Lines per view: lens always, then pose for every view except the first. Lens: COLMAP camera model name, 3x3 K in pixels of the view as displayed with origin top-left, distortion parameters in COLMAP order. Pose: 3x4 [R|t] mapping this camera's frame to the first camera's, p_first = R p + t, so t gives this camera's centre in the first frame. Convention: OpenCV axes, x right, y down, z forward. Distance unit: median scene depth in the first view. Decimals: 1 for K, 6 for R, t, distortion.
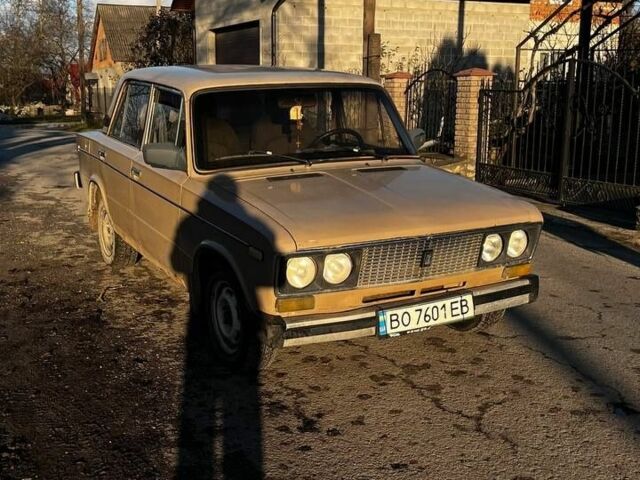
lens RADIAL K [[871.8, 0, 316.9], [0, 871.8, 235.9], [0, 0, 1]] dist [0.022114, 0.000000]
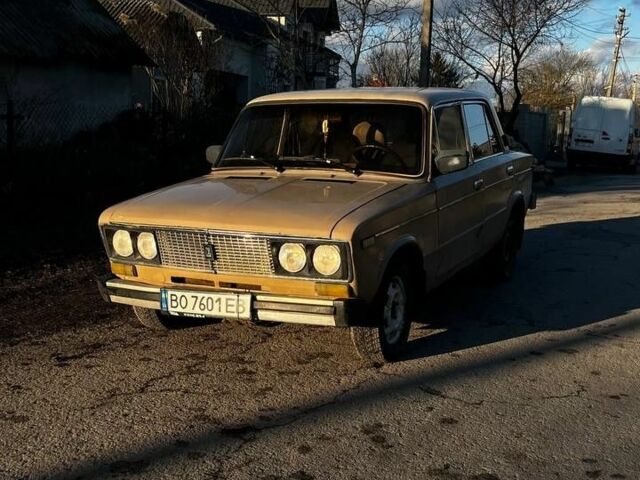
lens RADIAL K [[871.8, 0, 316.2], [0, 871.8, 243.2], [0, 0, 1]] dist [0.022114, 0.000000]
pose [[0.579861, 0.125413, -0.805005, 1.067450], [-0.165737, 0.985578, 0.034161, -0.043067], [0.797680, 0.113610, 0.592283, 0.465854]]
